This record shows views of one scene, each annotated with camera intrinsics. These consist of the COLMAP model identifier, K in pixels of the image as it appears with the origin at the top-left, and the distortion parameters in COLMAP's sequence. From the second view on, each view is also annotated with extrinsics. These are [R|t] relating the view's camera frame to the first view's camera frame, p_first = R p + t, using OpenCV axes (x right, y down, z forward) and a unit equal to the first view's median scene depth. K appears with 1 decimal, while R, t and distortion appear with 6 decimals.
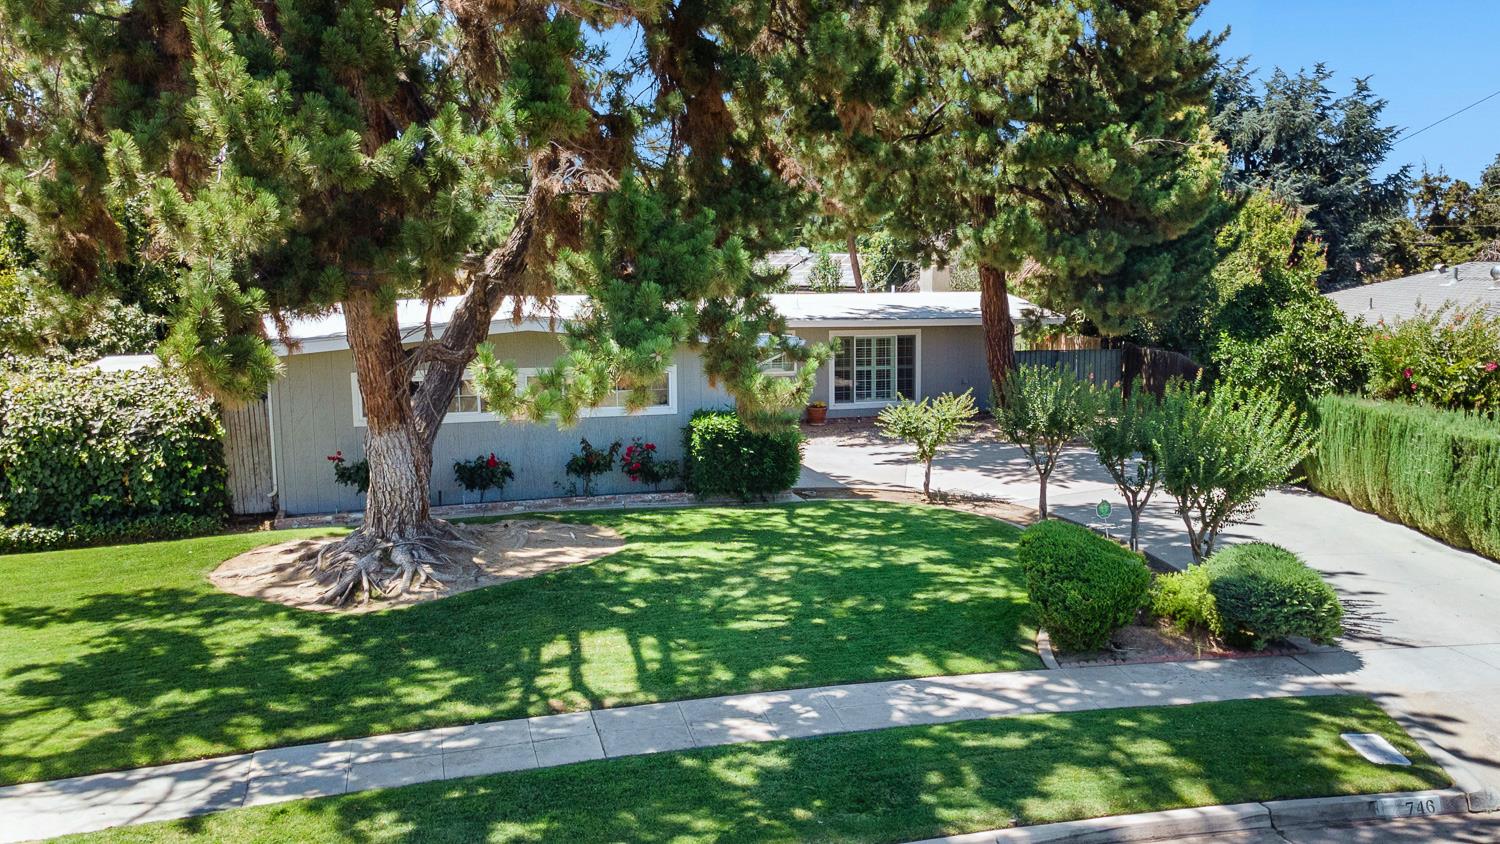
lens RADIAL K [[1178.3, 0, 798.9], [0, 1178.3, 442.1], [0, 0, 1]] dist [0.014044, 0.007849]
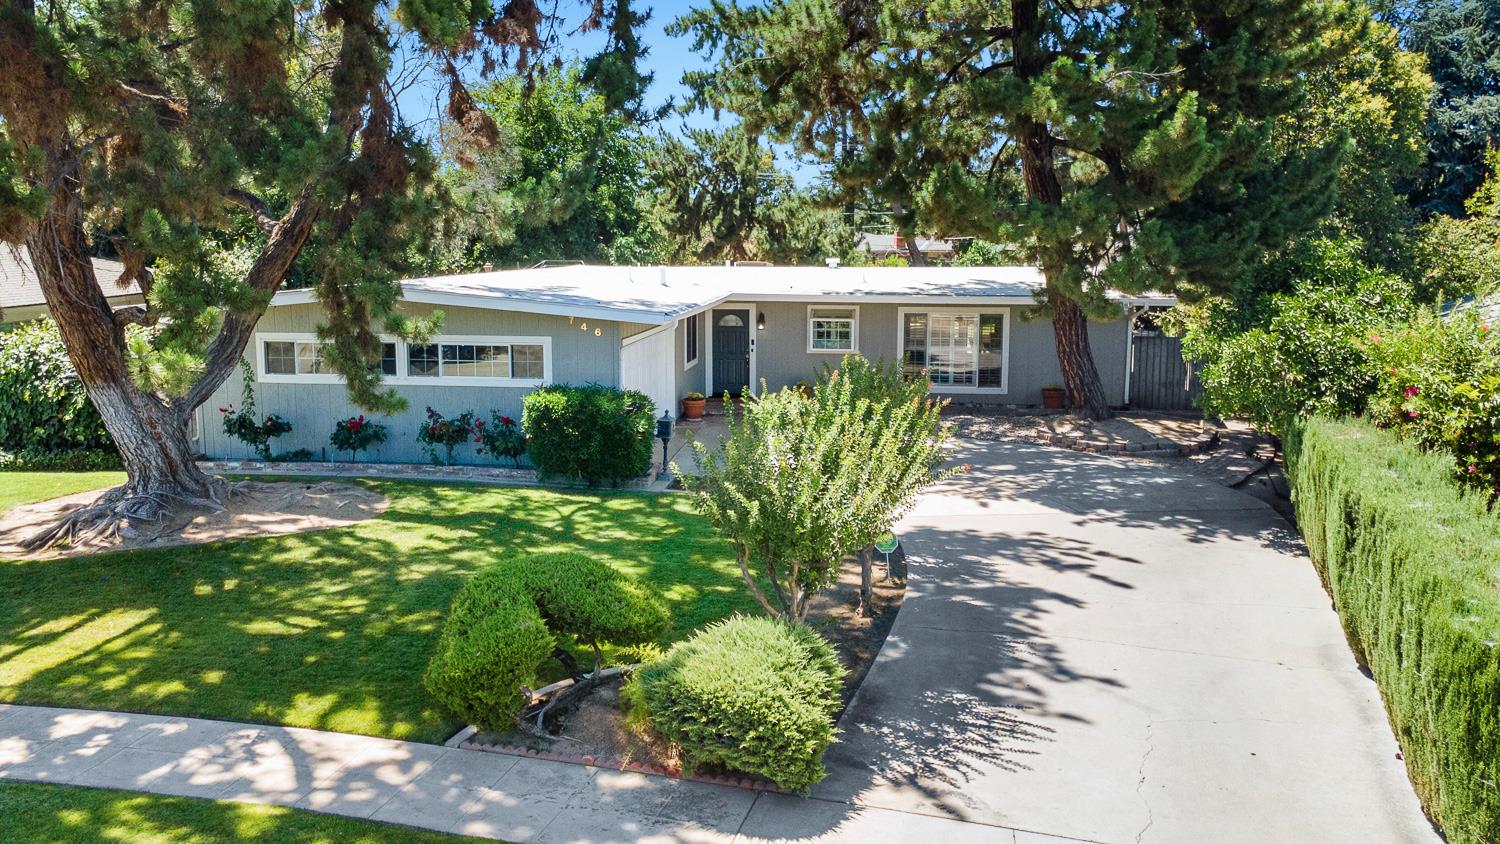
lens RADIAL K [[1084.5, 0, 749.4], [0, 1084.5, 404.0], [0, 0, 1]] dist [0.009263, 0.040885]
pose [[0.900661, 0.065785, -0.429514, 0.509749], [-0.066072, 0.997713, 0.014263, -0.041210], [0.429470, 0.015533, 0.902947, 0.322393]]
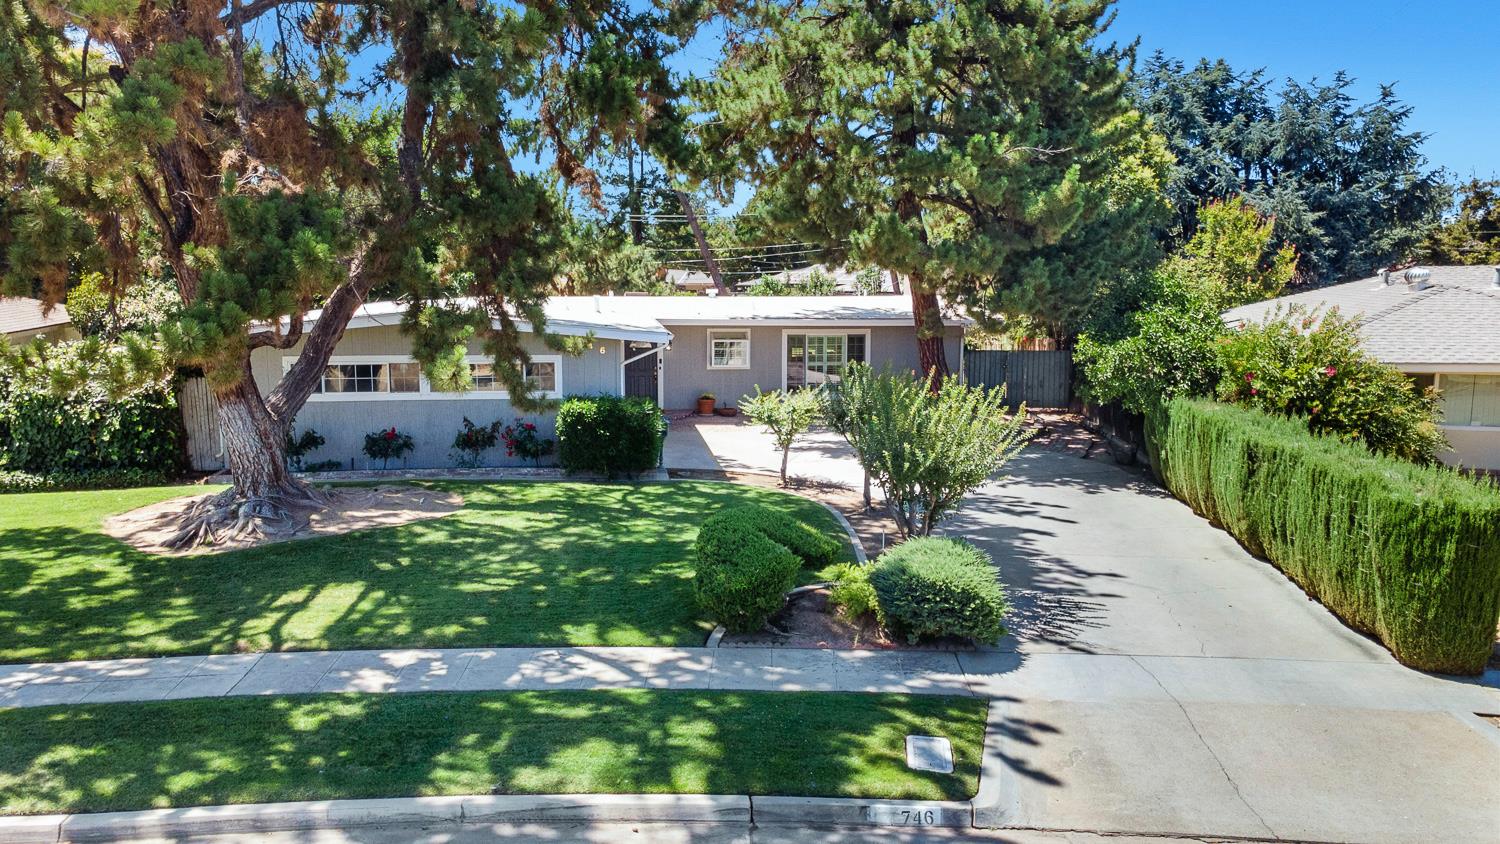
lens RADIAL K [[1022.6, 0, 719.3], [0, 1022.6, 424.3], [0, 0, 1]] dist [0.009663, 0.034431]
pose [[0.977222, 0.032265, -0.209752, 0.302880], [-0.033360, 0.999442, -0.001684, -0.003283], [0.209580, 0.008643, 0.977753, 0.082758]]
